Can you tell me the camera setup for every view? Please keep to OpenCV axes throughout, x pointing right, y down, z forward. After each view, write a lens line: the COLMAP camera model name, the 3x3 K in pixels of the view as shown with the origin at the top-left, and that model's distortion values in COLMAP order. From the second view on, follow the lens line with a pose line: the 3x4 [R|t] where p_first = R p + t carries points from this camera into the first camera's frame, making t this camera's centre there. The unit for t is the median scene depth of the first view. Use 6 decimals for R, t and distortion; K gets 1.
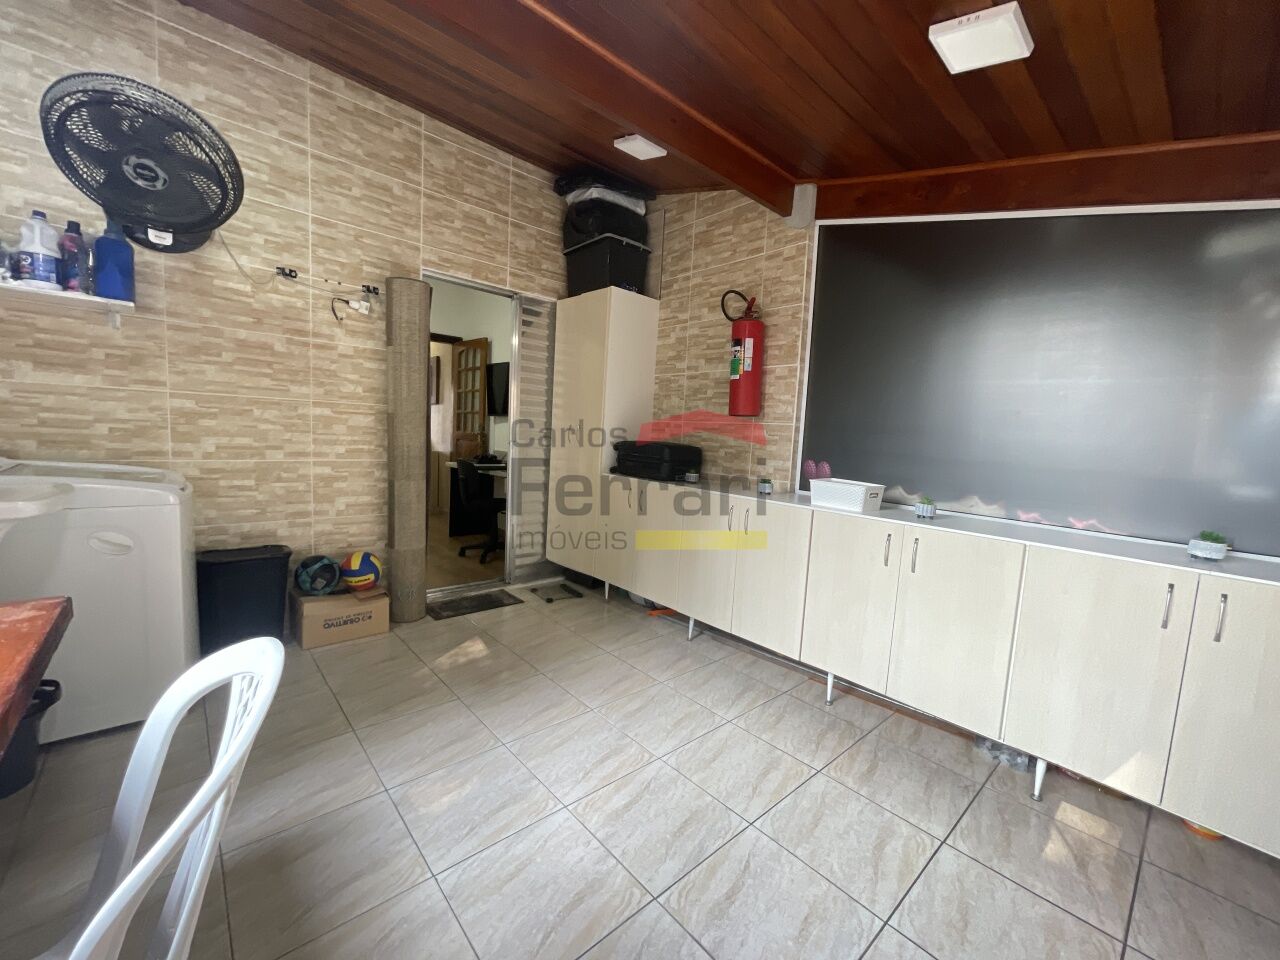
lens RADIAL K [[516.7, 0, 640.0], [0, 516.7, 480.0], [0, 0, 1]] dist [-0.014971, 0.004830]
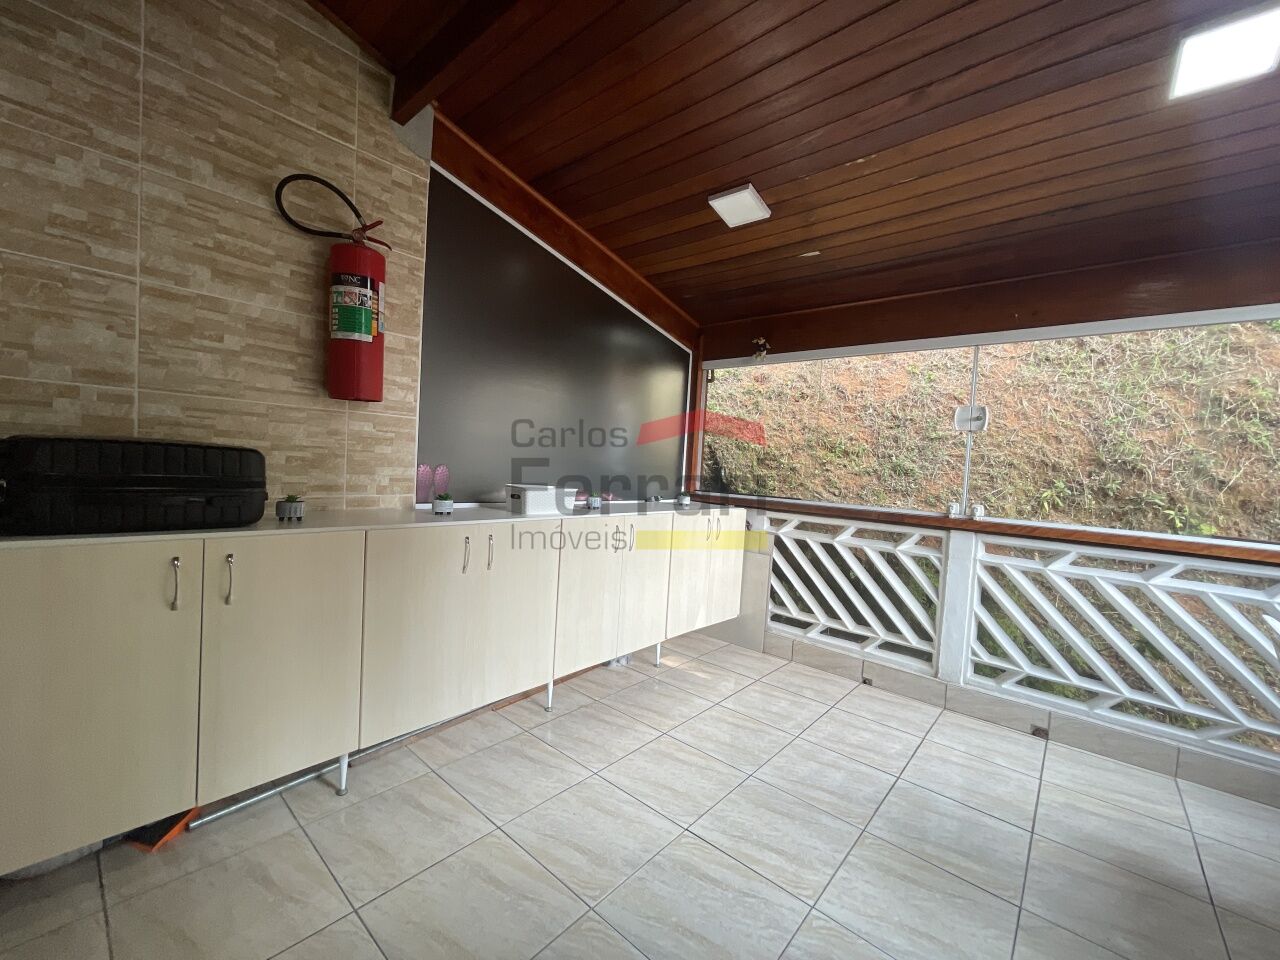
lens RADIAL K [[516.7, 0, 640.0], [0, 516.7, 480.0], [0, 0, 1]] dist [-0.014971, 0.004830]
pose [[-0.119677, -0.092920, 0.988455, -0.516541], [0.026265, 0.994966, 0.096712, -0.085704], [-0.992465, 0.037536, -0.116634, 0.800476]]
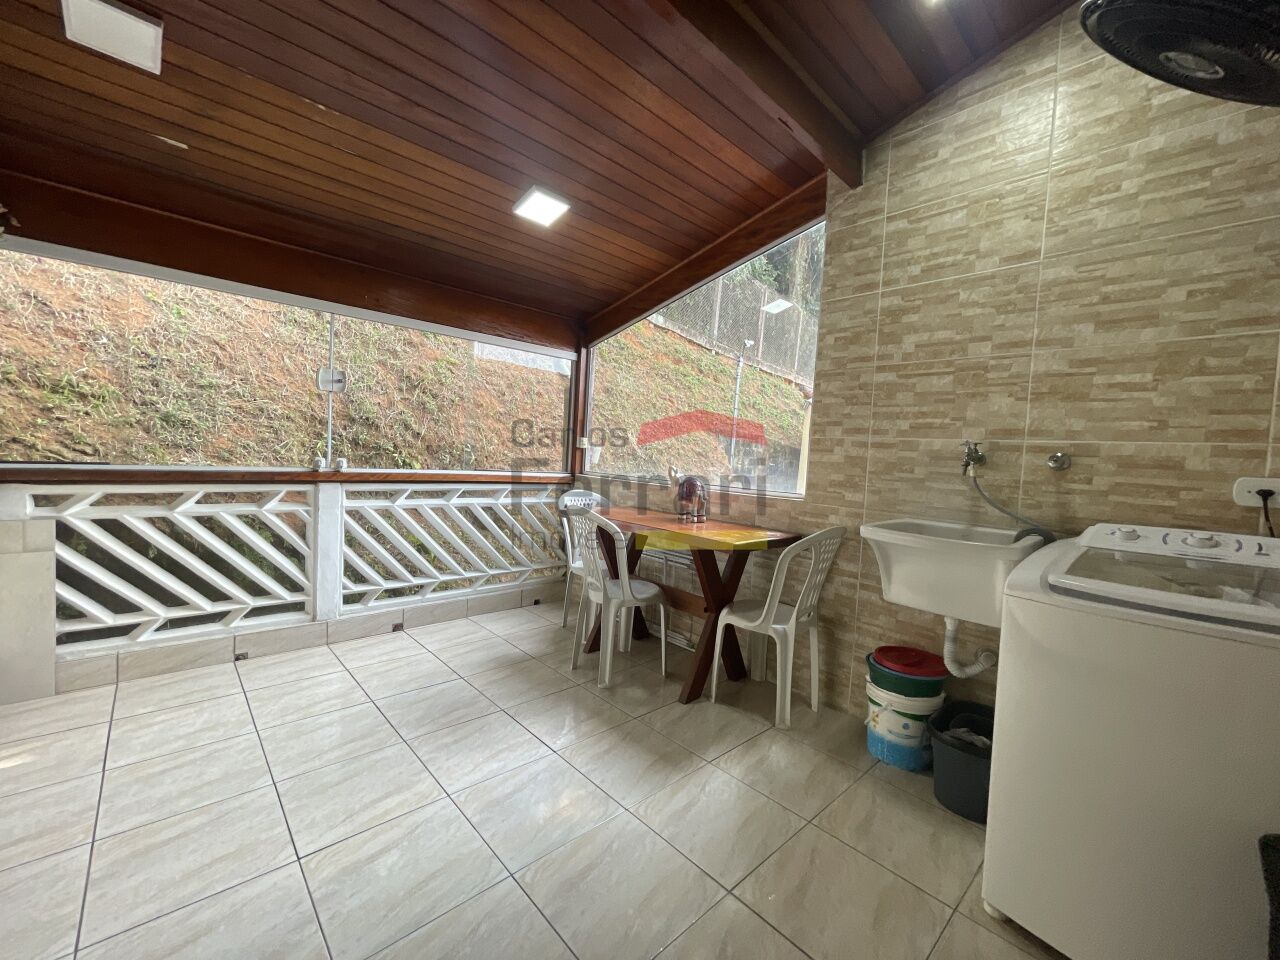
lens RADIAL K [[516.7, 0, 640.0], [0, 516.7, 480.0], [0, 0, 1]] dist [-0.014971, 0.004830]
pose [[-0.994275, -0.104263, -0.023371, -0.258426], [-0.106489, 0.984887, 0.136590, -0.101010], [0.008776, 0.138297, -0.990352, 1.148843]]
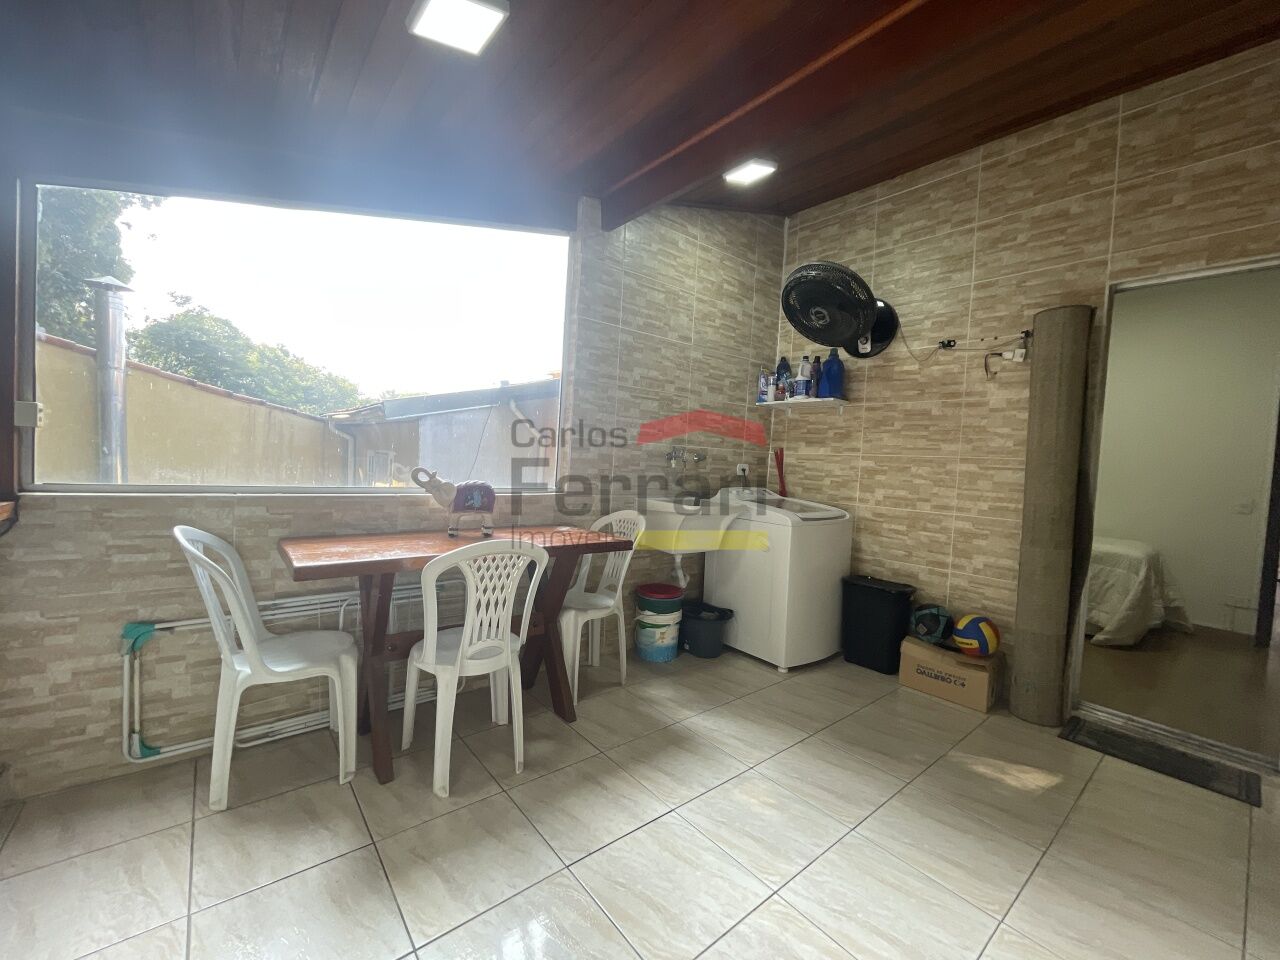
lens RADIAL K [[516.7, 0, 640.0], [0, 516.7, 480.0], [0, 0, 1]] dist [-0.014971, 0.004830]
pose [[-0.042926, -0.014003, -0.998980, 0.440253], [-0.141510, 0.989906, -0.007795, -0.009507], [0.989006, 0.141031, -0.044474, 0.423380]]
